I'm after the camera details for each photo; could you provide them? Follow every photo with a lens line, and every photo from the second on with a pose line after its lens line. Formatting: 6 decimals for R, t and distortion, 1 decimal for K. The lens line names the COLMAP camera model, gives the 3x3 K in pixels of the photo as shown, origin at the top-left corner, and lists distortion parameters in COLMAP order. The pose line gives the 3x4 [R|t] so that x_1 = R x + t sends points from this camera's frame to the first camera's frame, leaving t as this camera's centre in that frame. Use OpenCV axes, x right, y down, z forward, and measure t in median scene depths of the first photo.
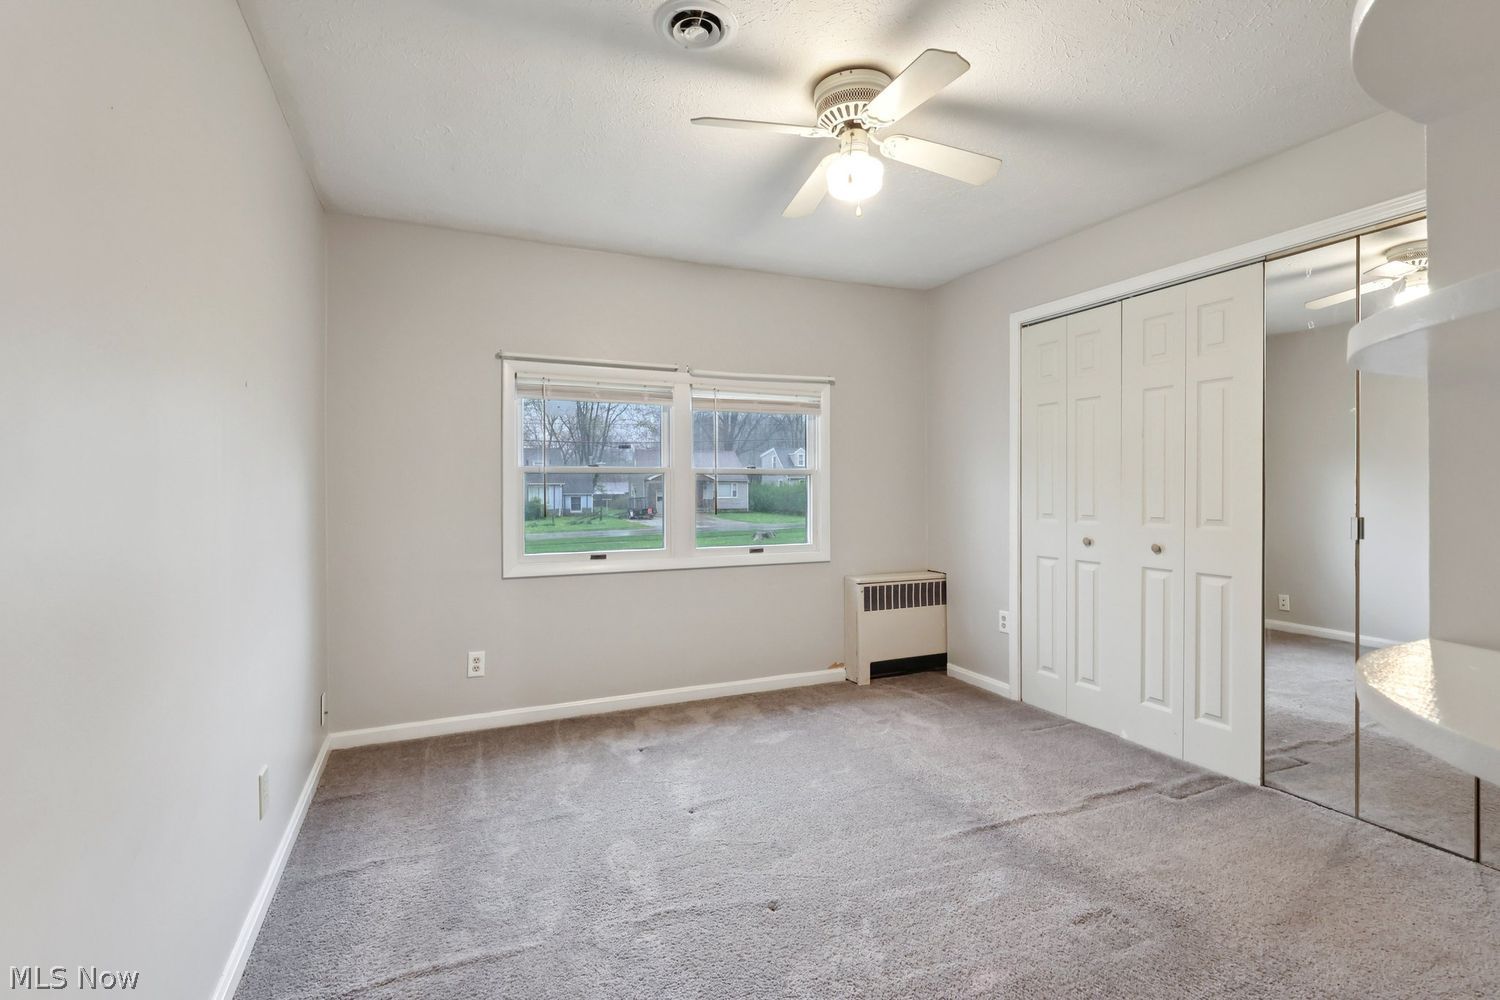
lens RADIAL K [[700.8, 0, 739.3], [0, 700.8, 495.4], [0, 0, 1]] dist [-0.000356, 0.000665]
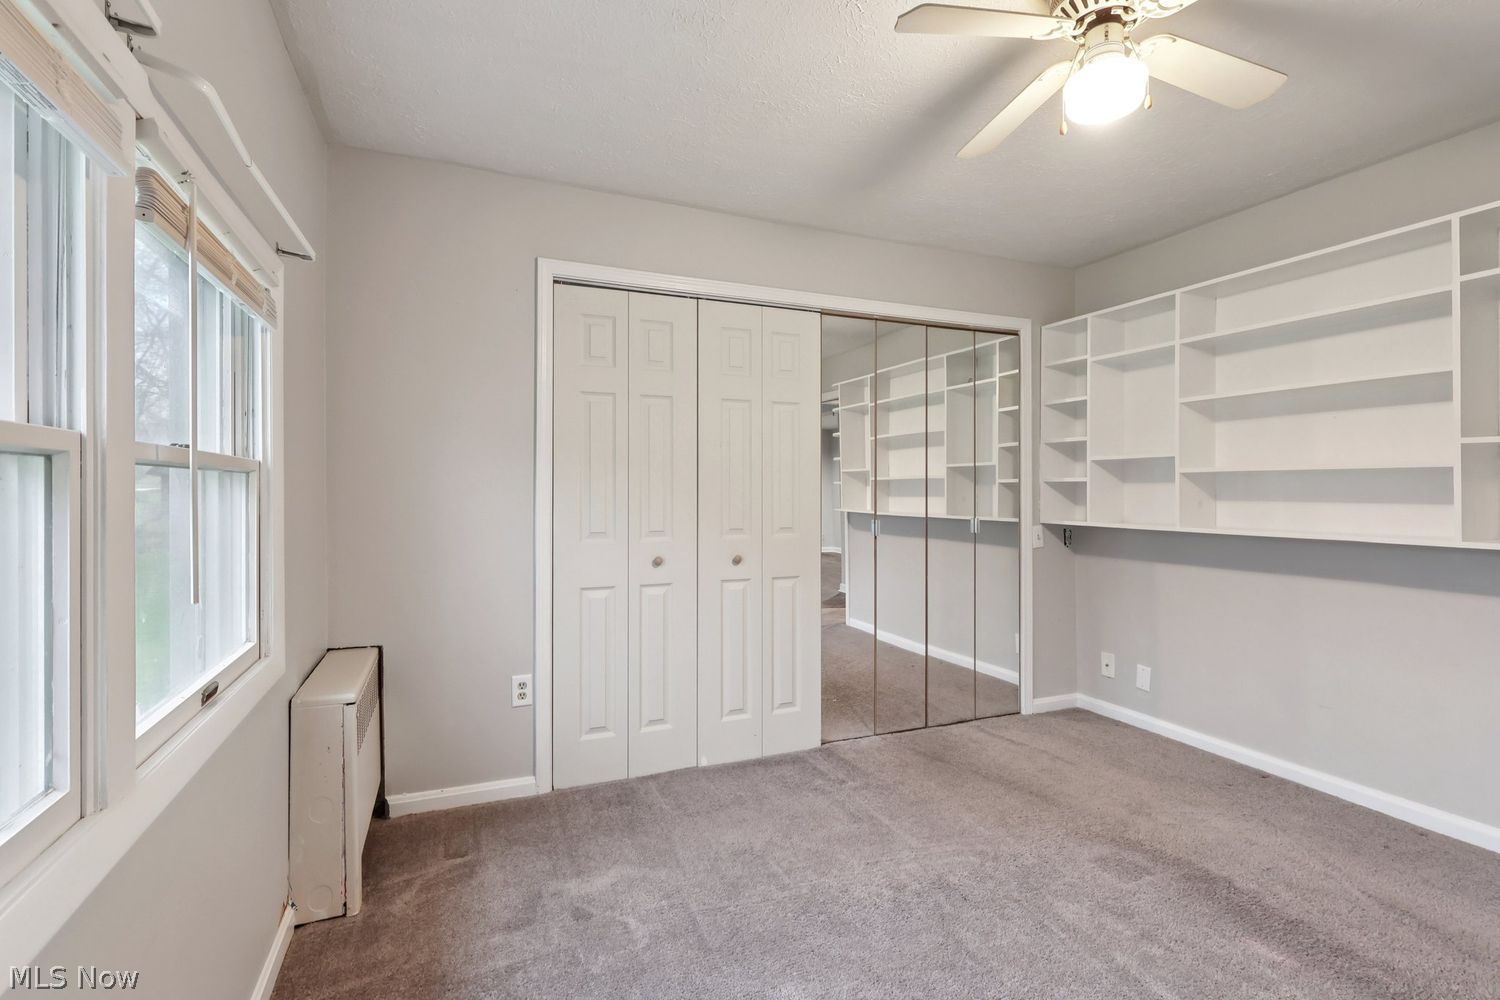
lens RADIAL K [[700.8, 0, 741.5], [0, 700.8, 497.0], [0, 0, 1]] dist [-0.000356, 0.000665]
pose [[0.007095, 0.001464, 0.999974, -0.369844], [0.013081, 0.999913, -0.001557, -0.011077], [-0.999889, 0.013092, 0.007075, 0.889582]]
